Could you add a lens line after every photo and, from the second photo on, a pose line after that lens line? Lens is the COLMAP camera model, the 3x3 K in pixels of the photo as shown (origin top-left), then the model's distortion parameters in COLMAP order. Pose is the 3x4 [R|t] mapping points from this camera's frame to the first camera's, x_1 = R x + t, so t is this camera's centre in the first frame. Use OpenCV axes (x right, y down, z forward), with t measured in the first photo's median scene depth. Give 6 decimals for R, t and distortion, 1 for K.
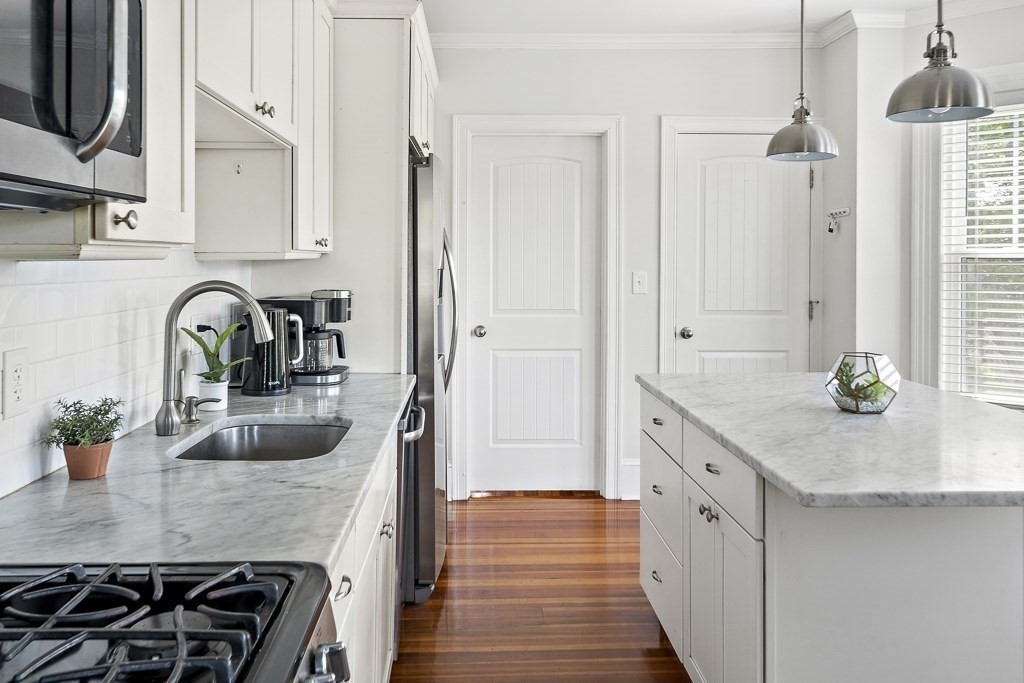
lens RADIAL K [[799.7, 0, 512.0], [0, 799.7, 341.5], [0, 0, 1]] dist [-0.004685, 0.001921]
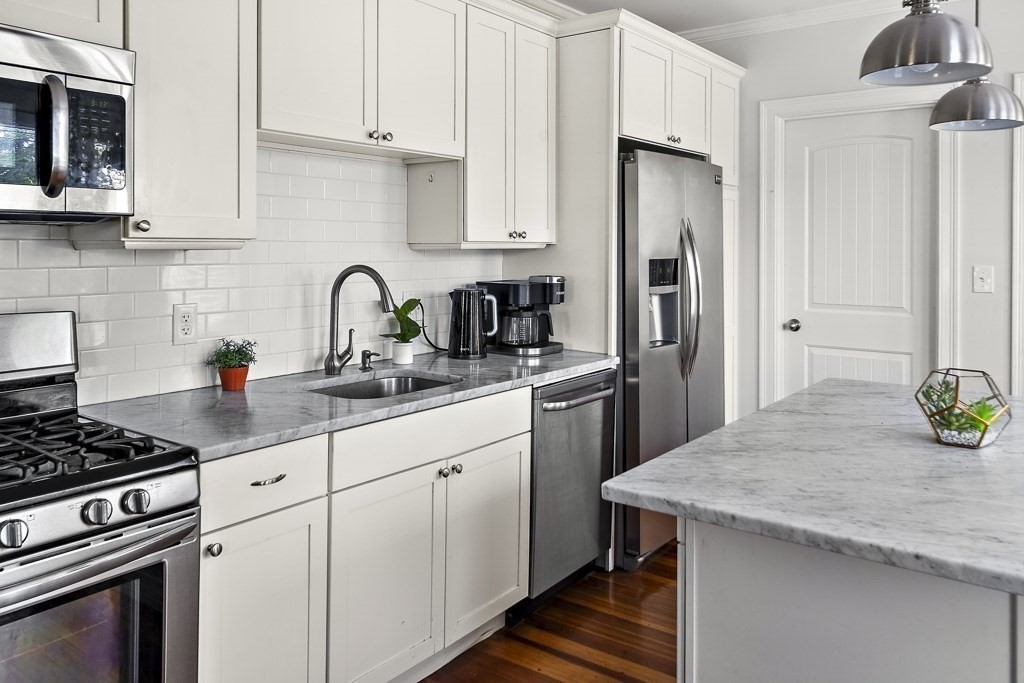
lens RADIAL K [[799.7, 0, 512.0], [0, 799.7, 341.5], [0, 0, 1]] dist [-0.004685, 0.001921]
pose [[0.773049, 0.077941, -0.629540, 0.514863], [-0.068841, 0.996870, 0.038885, -0.012424], [0.630600, 0.013278, 0.775995, 0.082250]]
